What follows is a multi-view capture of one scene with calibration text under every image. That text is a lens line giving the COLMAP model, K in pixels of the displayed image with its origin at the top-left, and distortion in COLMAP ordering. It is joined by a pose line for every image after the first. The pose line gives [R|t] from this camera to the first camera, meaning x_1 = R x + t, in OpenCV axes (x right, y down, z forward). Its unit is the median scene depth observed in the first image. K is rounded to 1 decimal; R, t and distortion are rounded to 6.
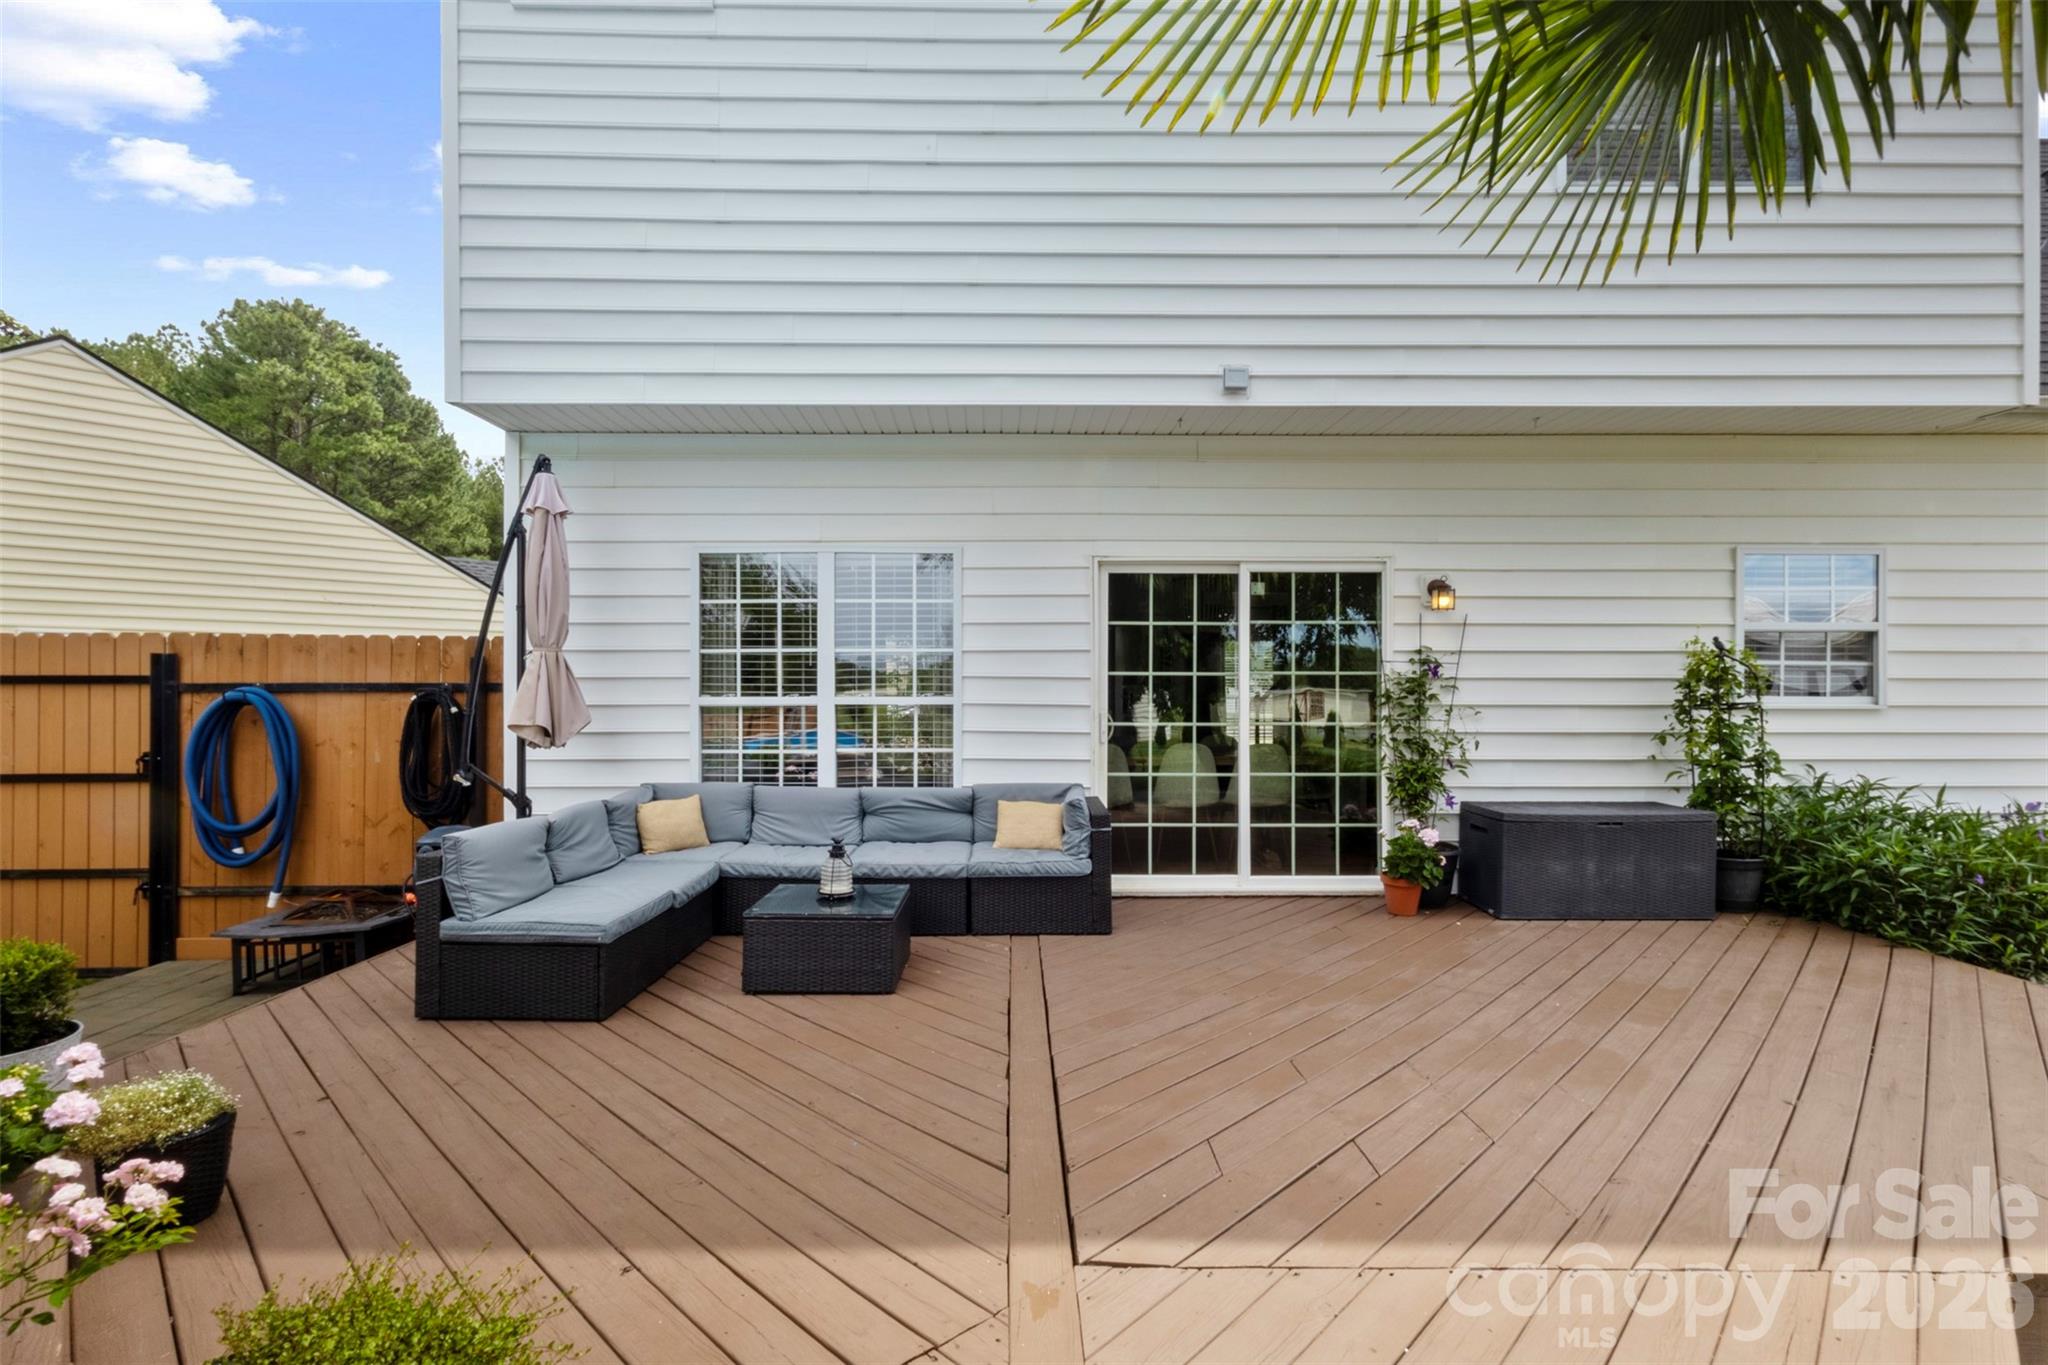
lens RADIAL K [[945.9, 0, 1014.6], [0, 945.9, 699.4], [0, 0, 1]] dist [0.005787, -0.000366]
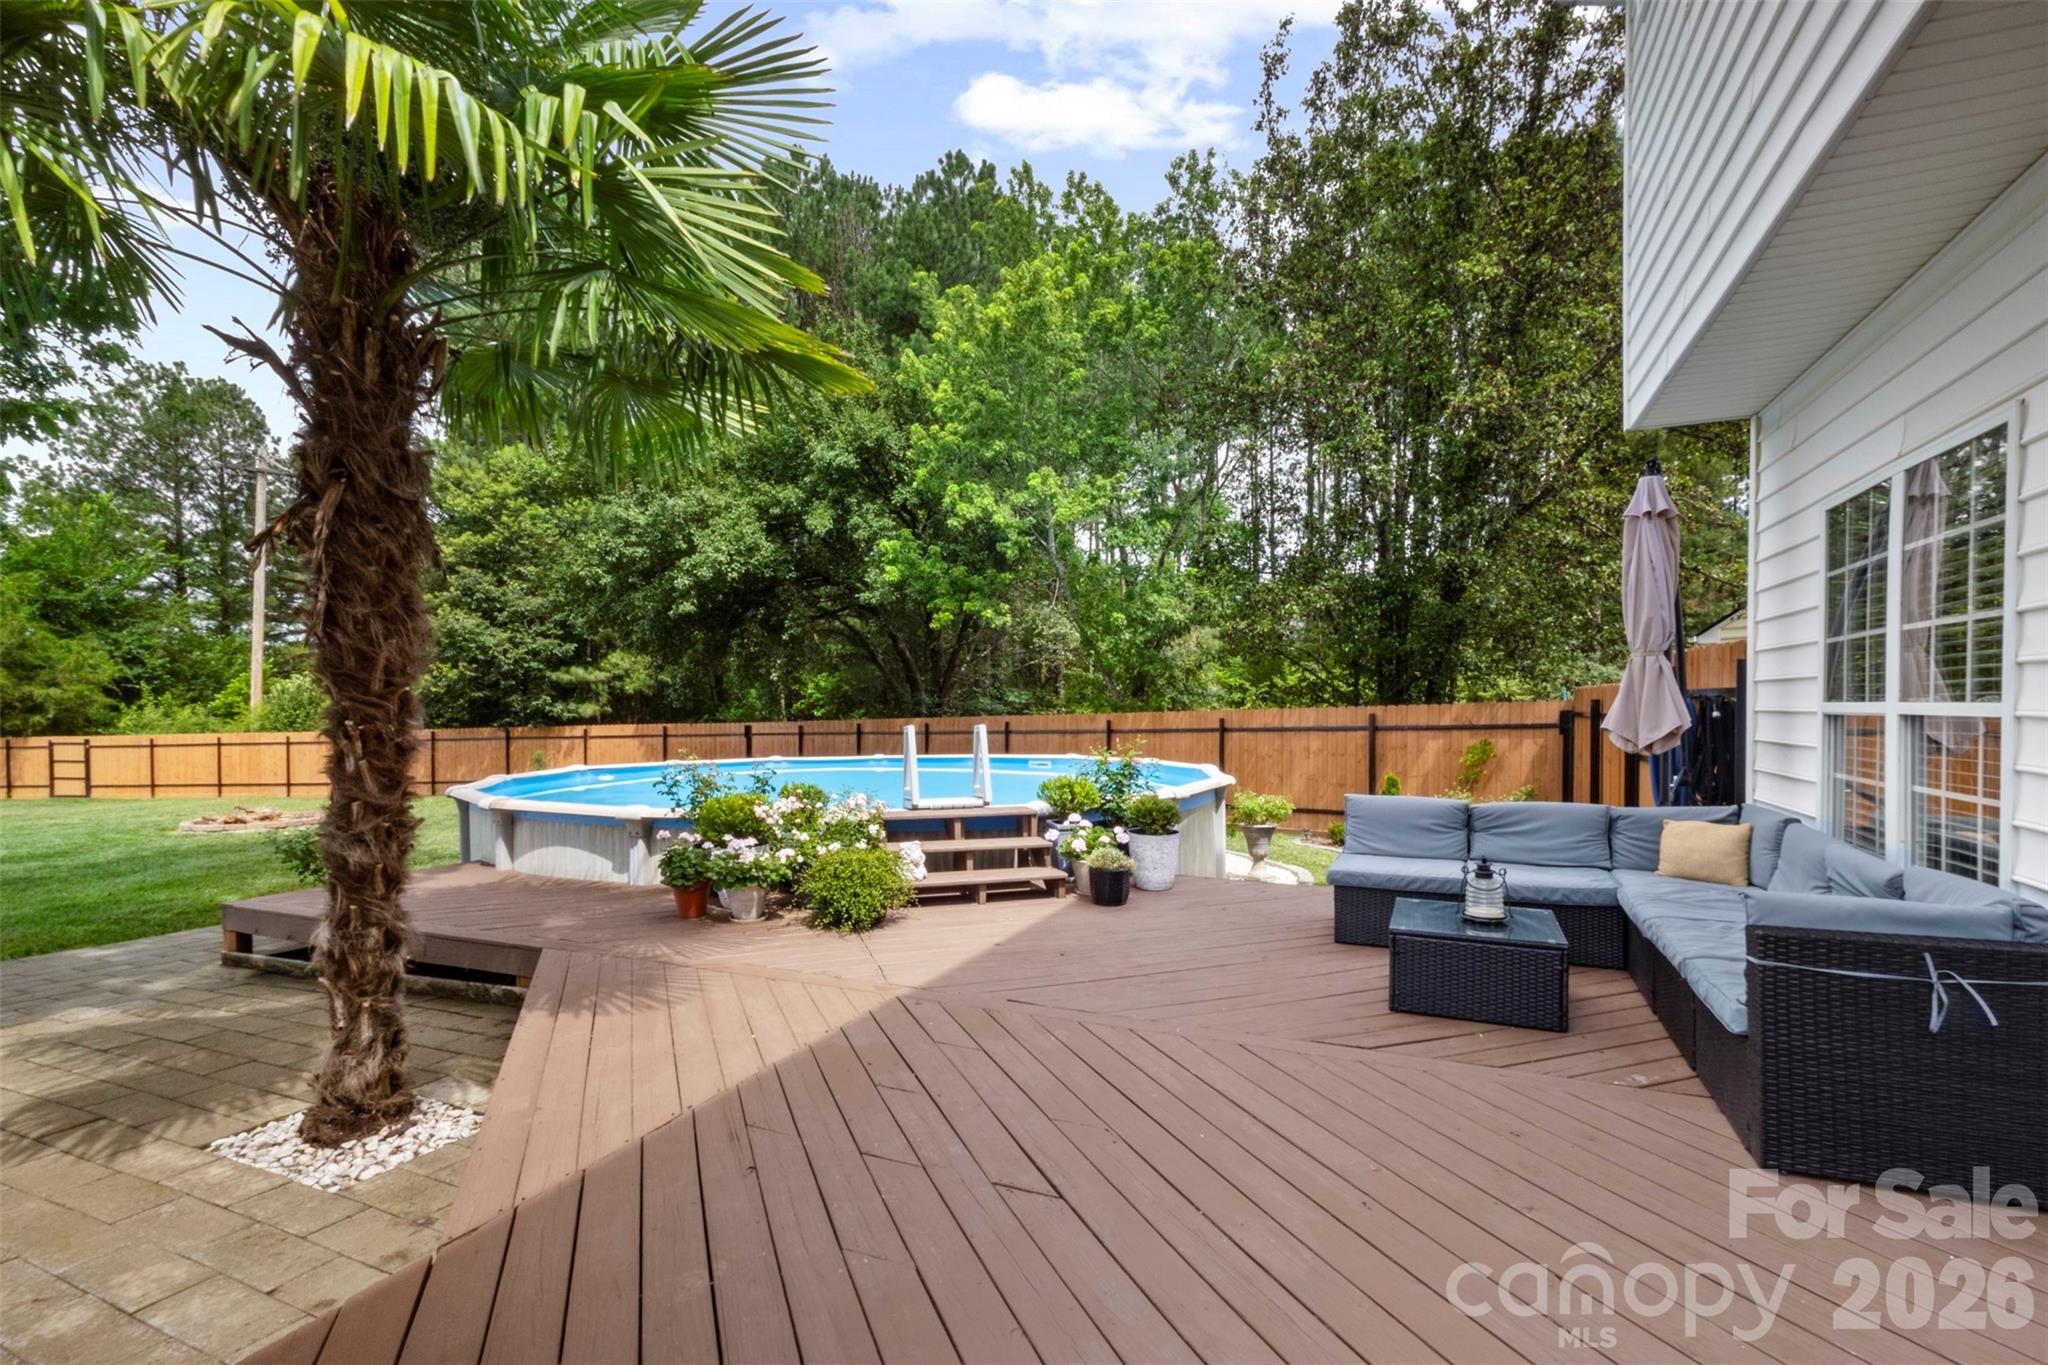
lens RADIAL K [[962.8, 0, 1022.2], [0, 962.8, 709.8], [0, 0, 1]] dist [-0.001233, 0.011113]
pose [[-0.407100, 0.009498, -0.913334, 0.629122], [-0.001851, 0.999935, 0.011224, -0.003744], [0.913382, 0.006260, -0.407057, 0.726211]]
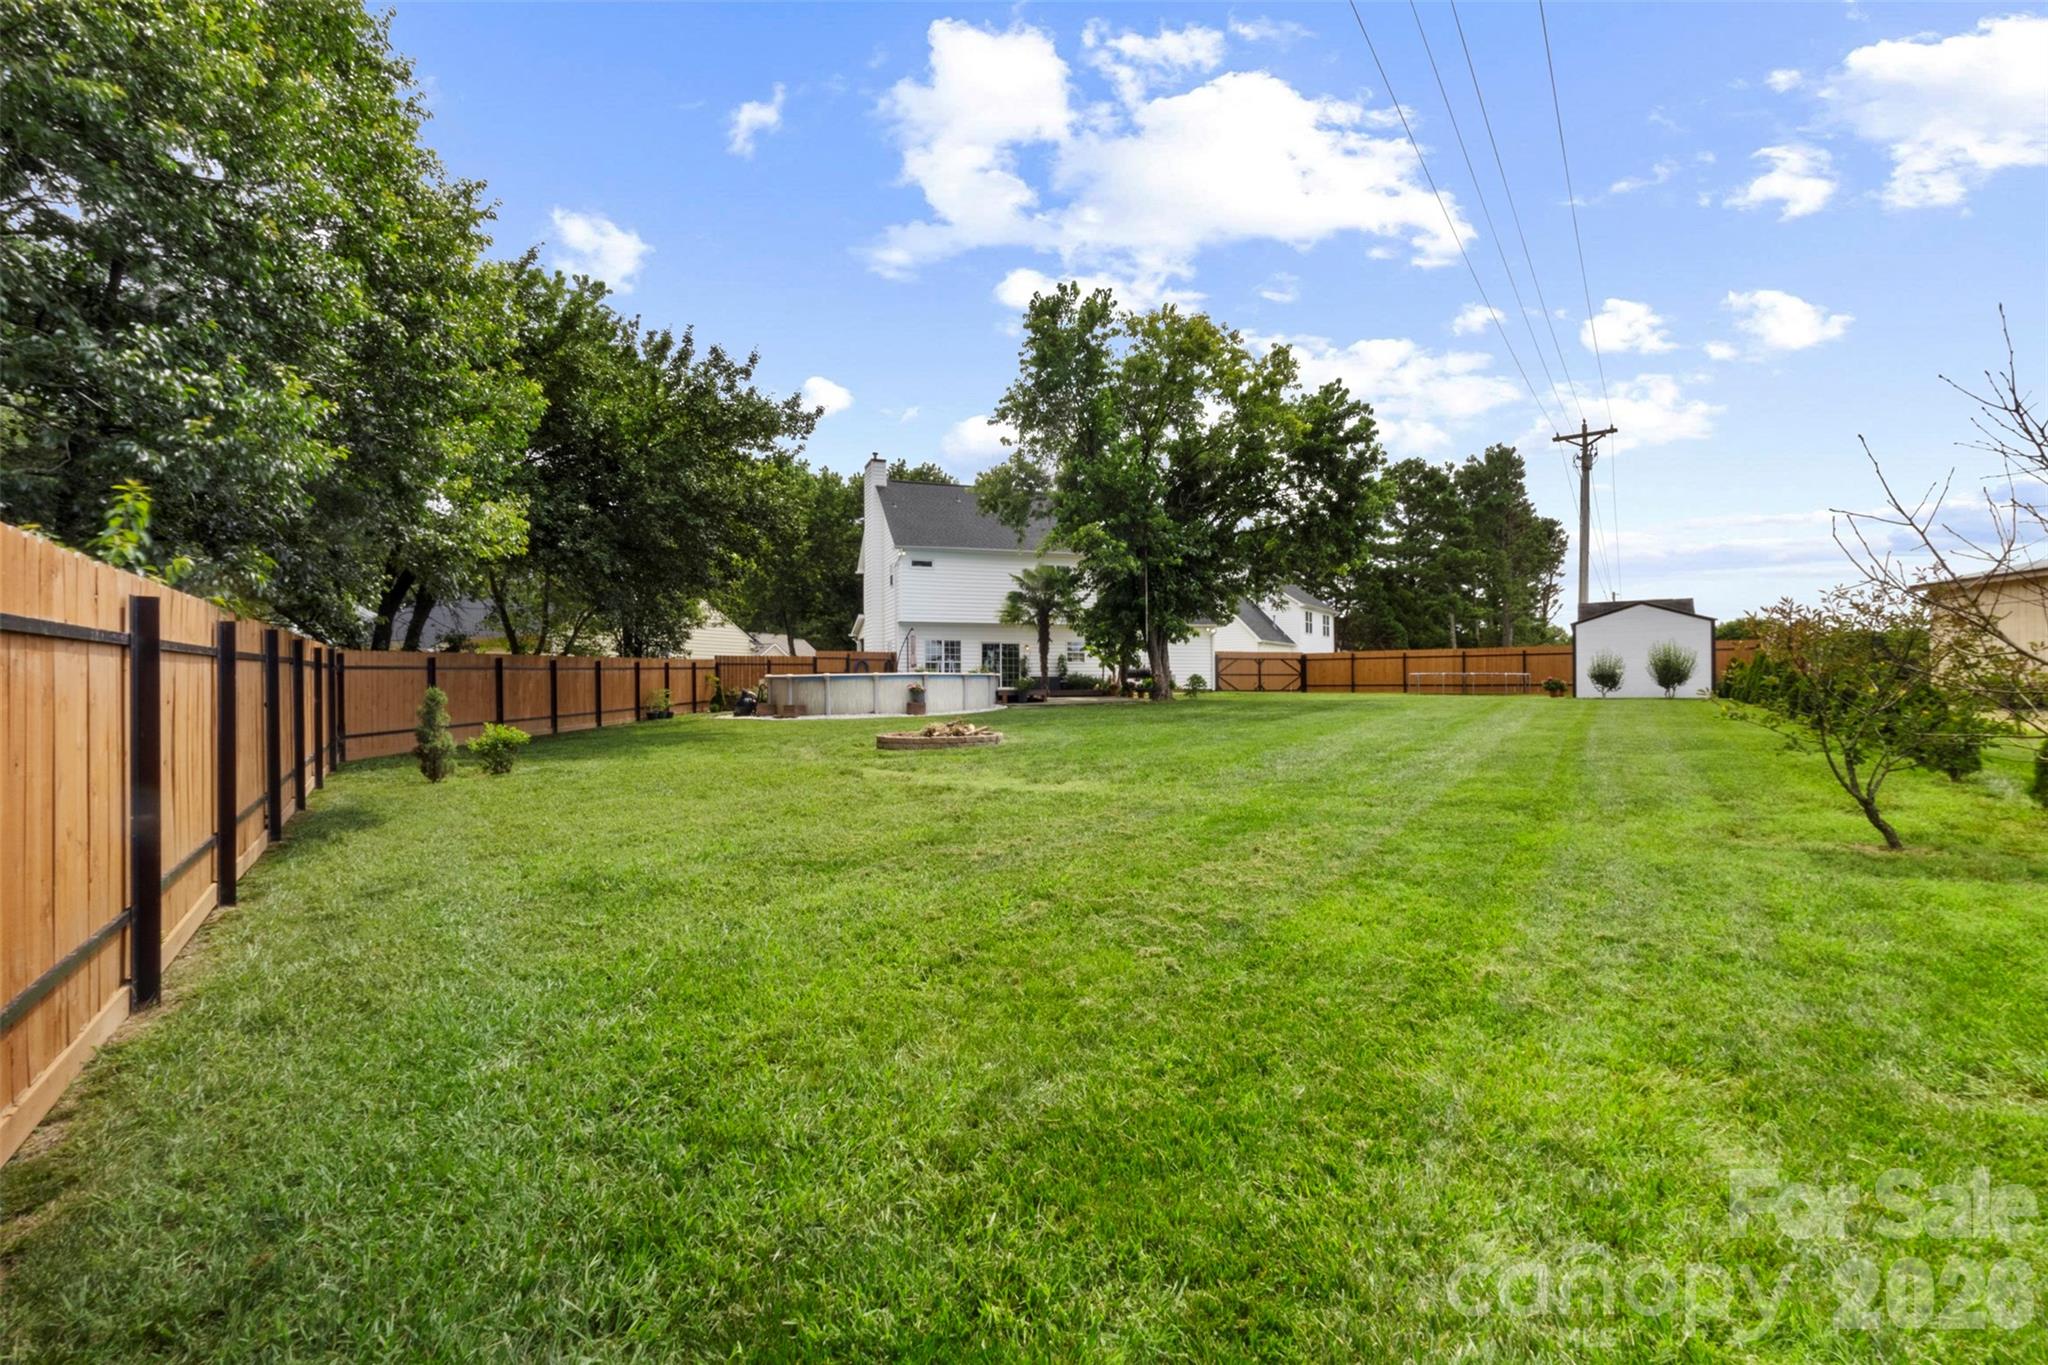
lens RADIAL K [[945.9, 0, 1014.6], [0, 945.9, 699.4], [0, 0, 1]] dist [0.005787, -0.000366]
pose [[0.946081, -0.008247, 0.323825, -1.935214], [0.008518, 0.999964, 0.000579, 0.275735], [-0.323818, 0.002211, 0.946117, -5.674693]]
